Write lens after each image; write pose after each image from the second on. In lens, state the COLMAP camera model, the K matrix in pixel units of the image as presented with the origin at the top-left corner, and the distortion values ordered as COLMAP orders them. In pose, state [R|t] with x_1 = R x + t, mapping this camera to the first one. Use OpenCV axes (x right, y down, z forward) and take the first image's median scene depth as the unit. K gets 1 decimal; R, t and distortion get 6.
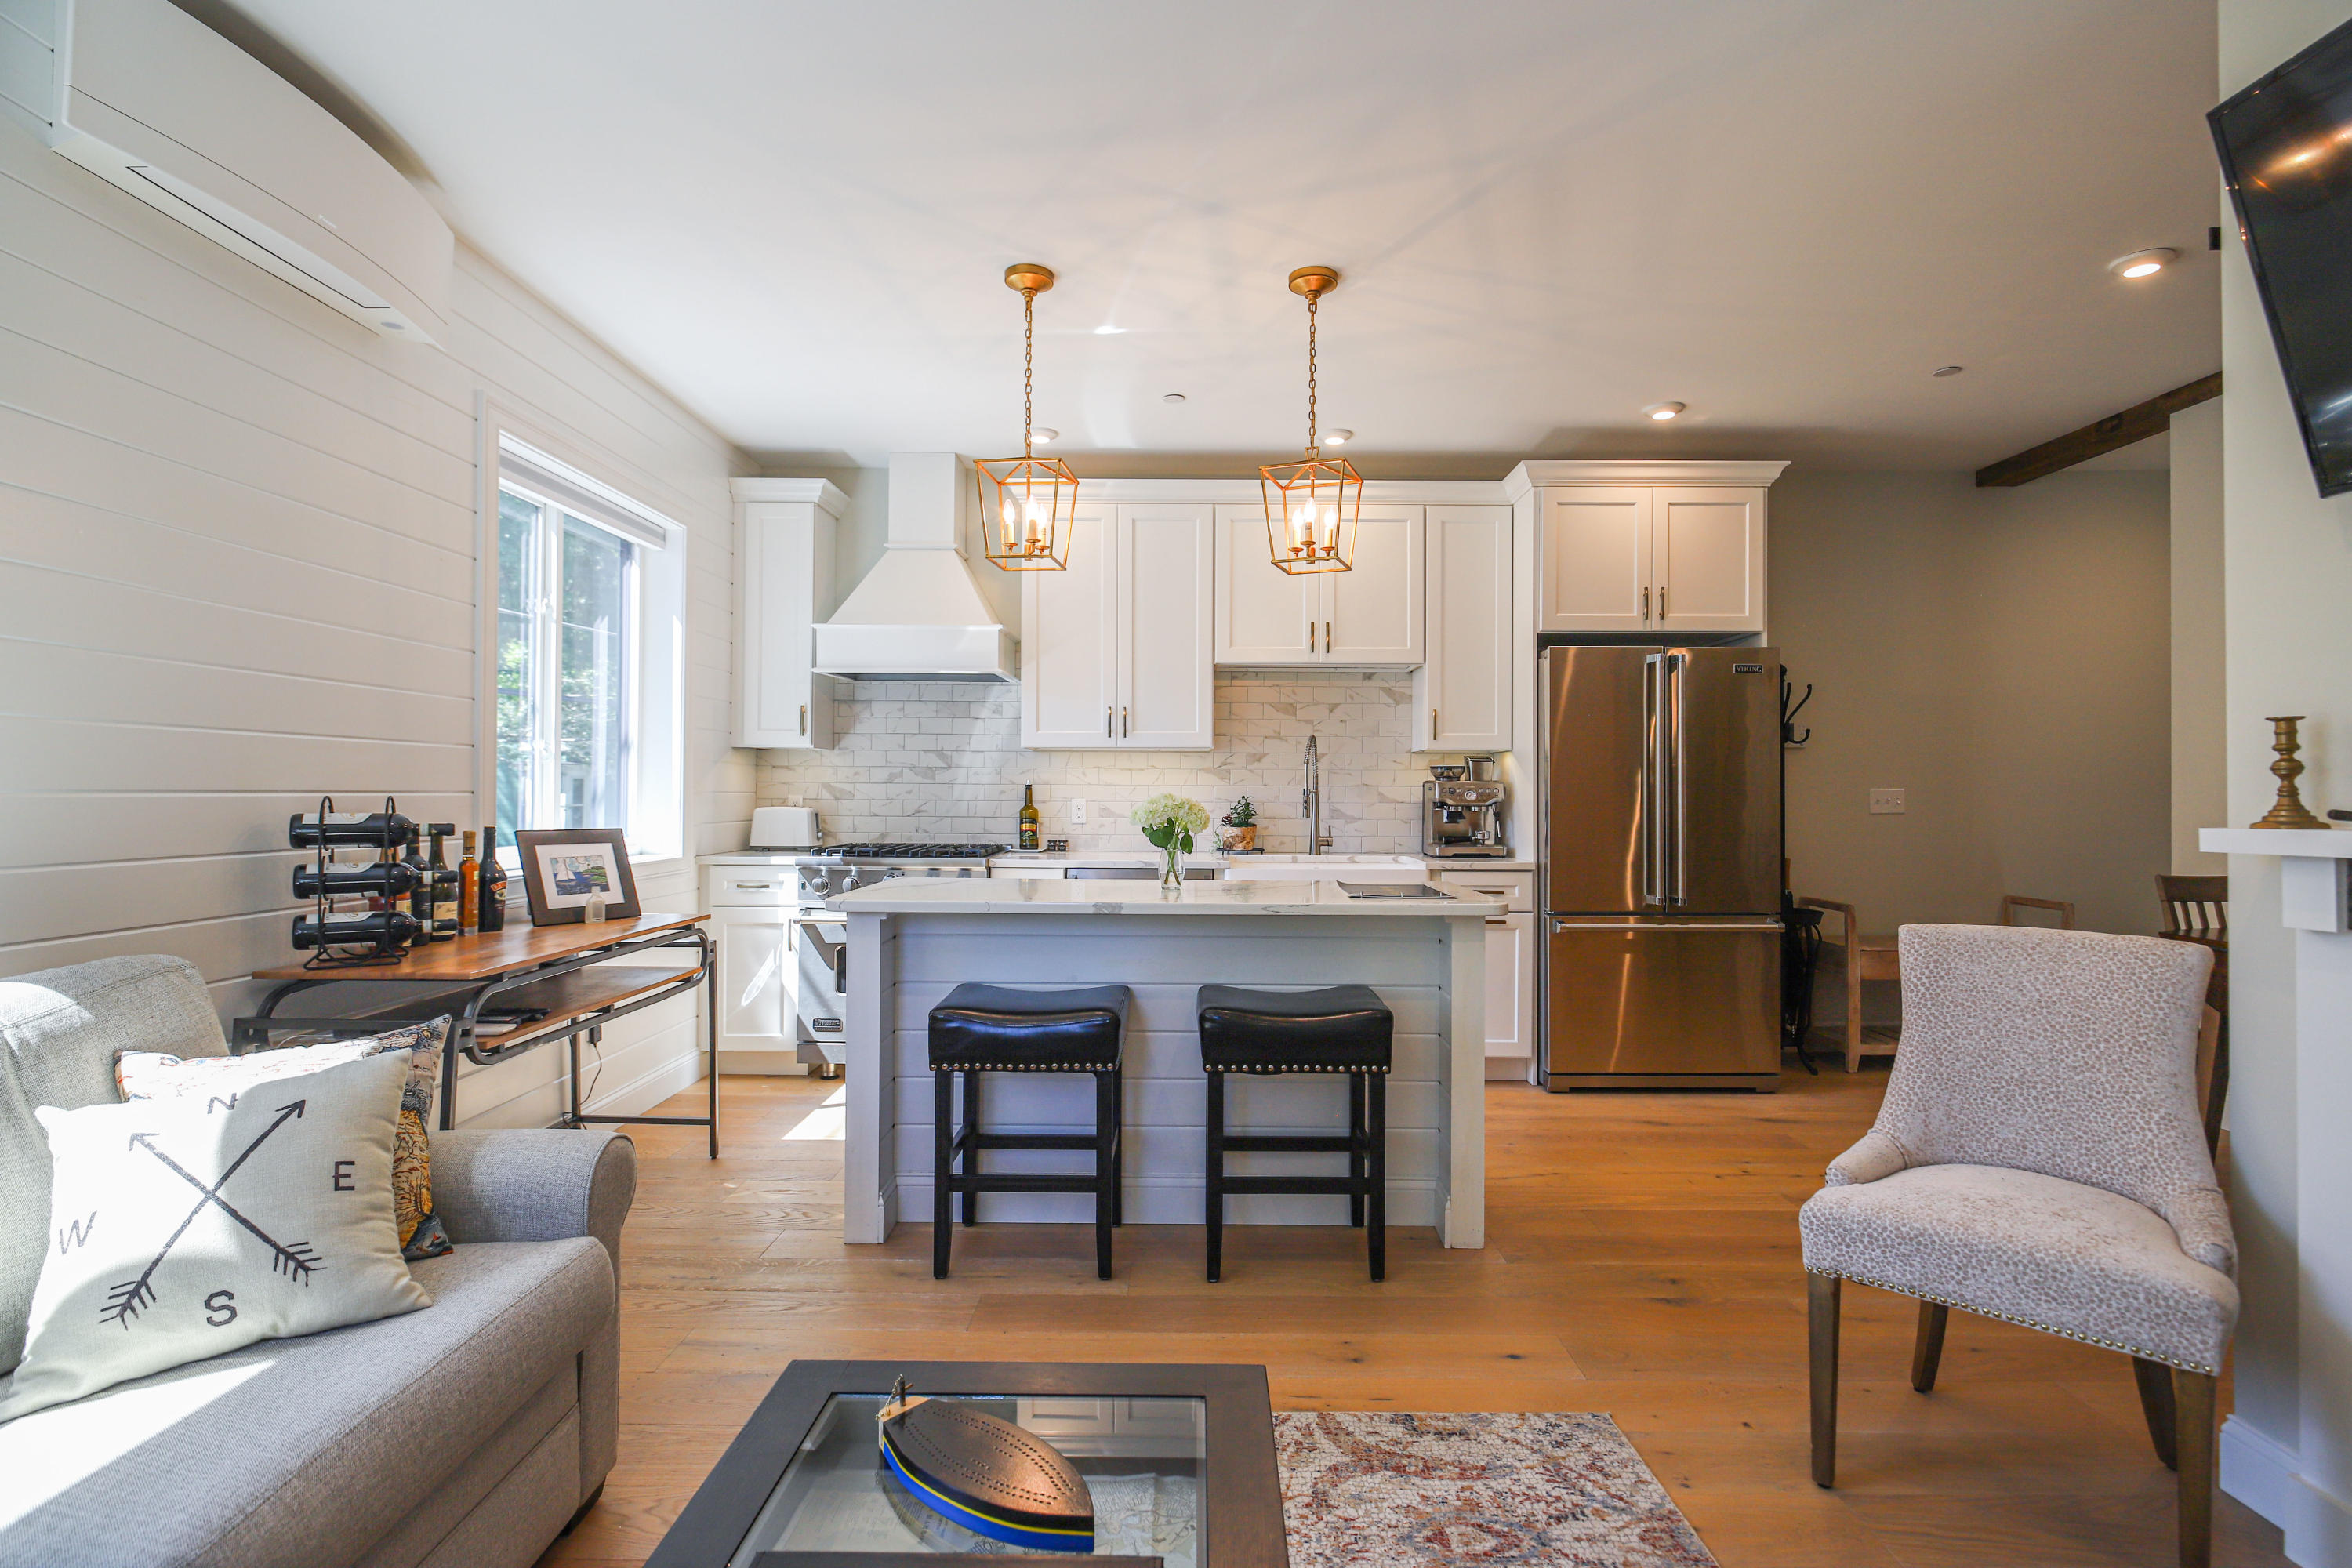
lens RADIAL K [[1142.3, 0, 1174.4], [0, 1142.3, 781.5], [0, 0, 1]] dist [0.000910, -0.004659]
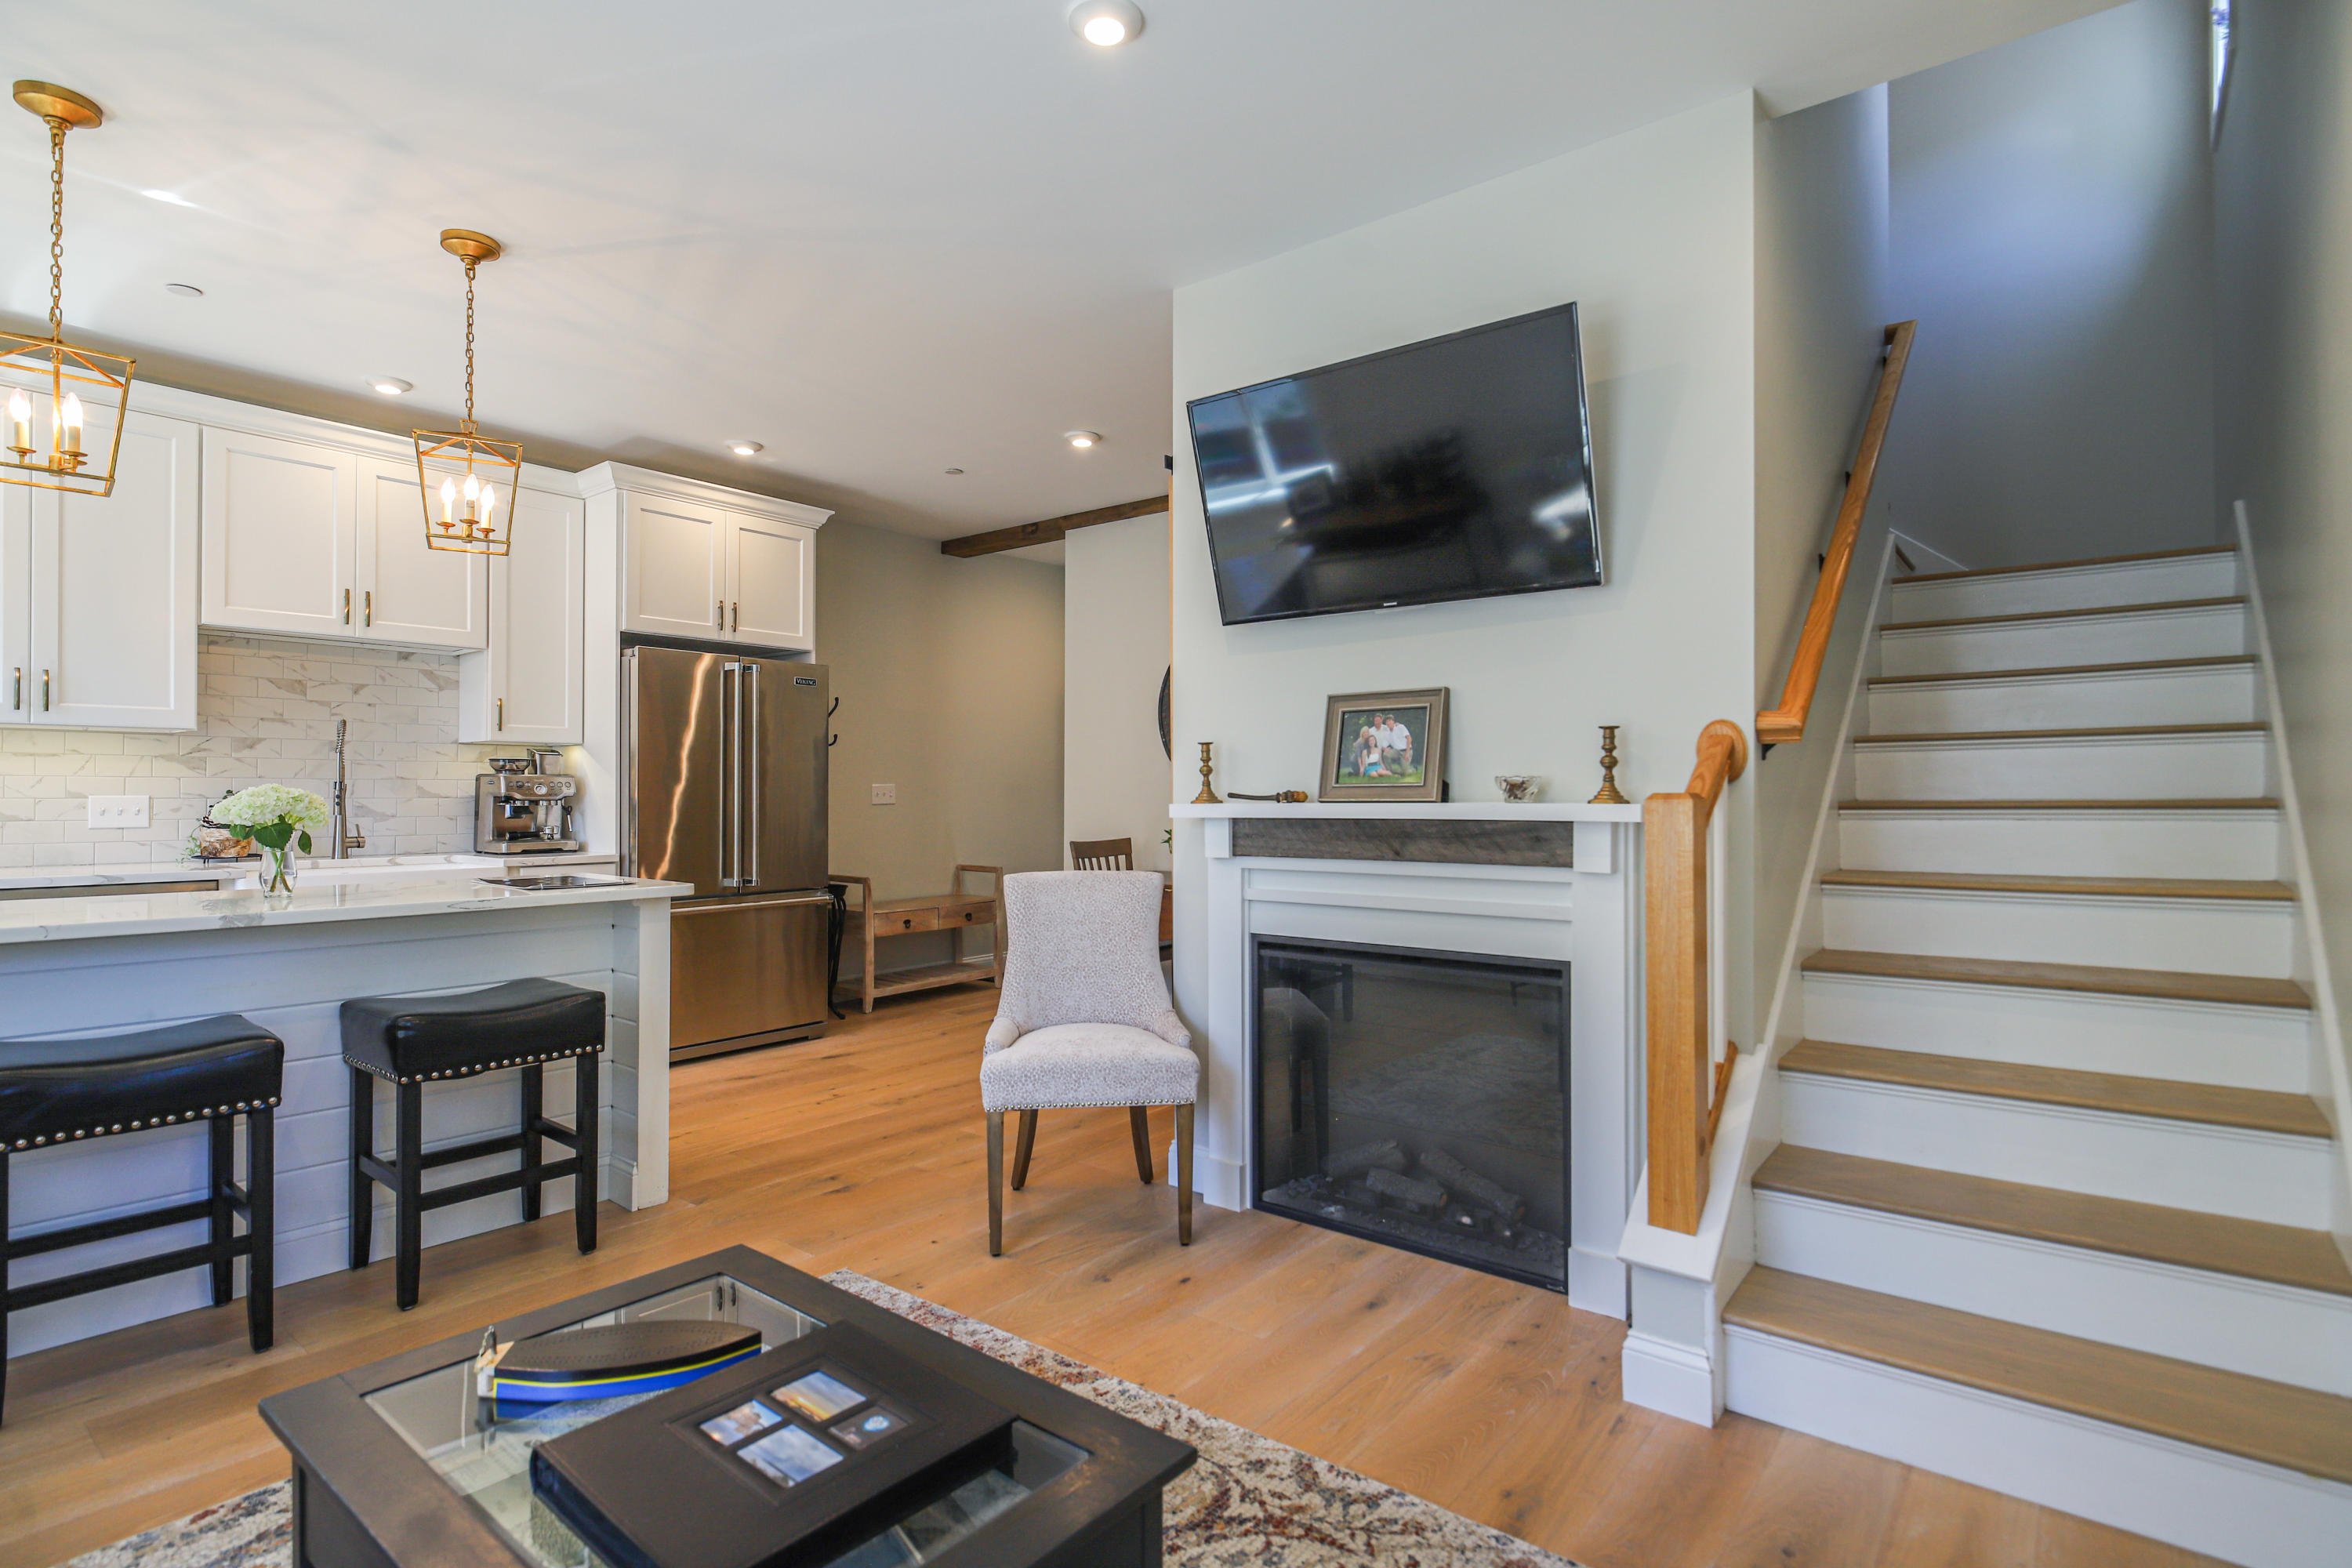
lens RADIAL K [[1142.3, 0, 1192.4], [0, 1142.3, 783.4], [0, 0, 1]] dist [0.000910, -0.004659]
pose [[0.616003, 0.003997, 0.787734, -0.181681], [-0.006790, 0.999977, 0.000236, 0.003417], [-0.787715, -0.005495, 0.616016, -0.041967]]
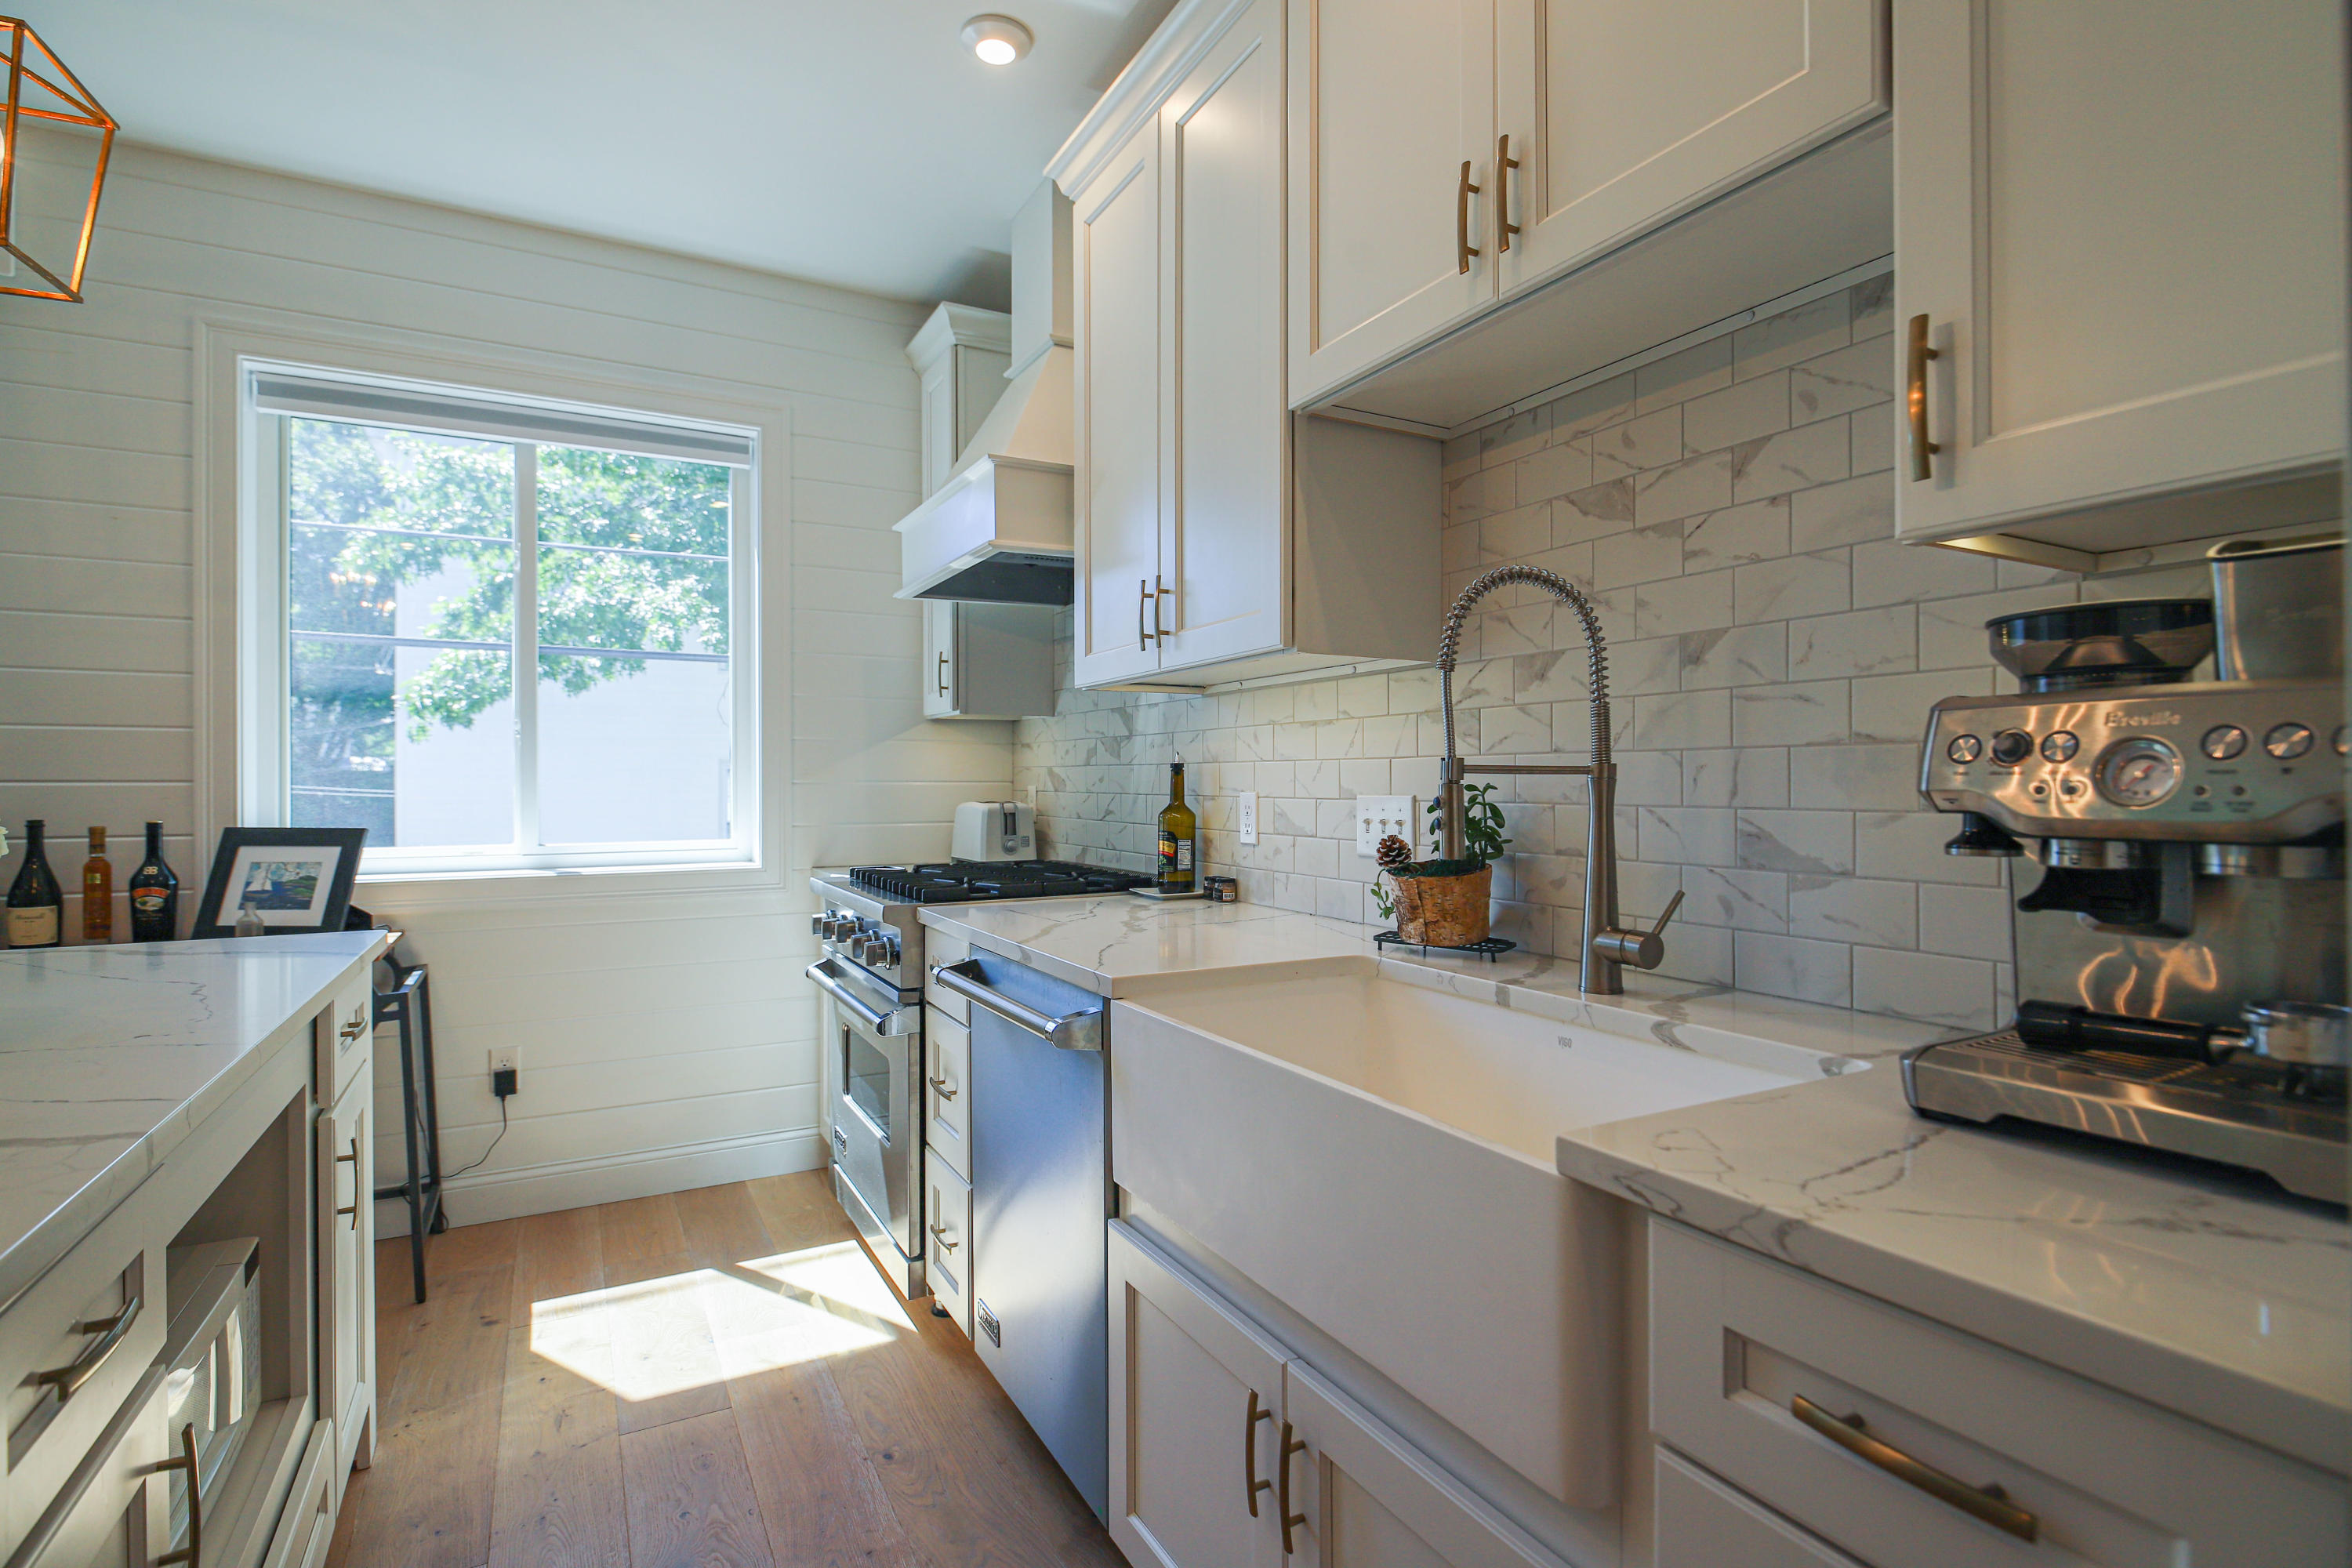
lens RADIAL K [[1142.3, 0, 1182.4], [0, 1142.3, 784.6], [0, 0, 1]] dist [0.000910, -0.004659]
pose [[0.491213, -0.004087, -0.871030, 0.365111], [0.010719, 0.999942, 0.001353, 0.013398], [0.870973, -0.010001, 0.491228, 0.882872]]
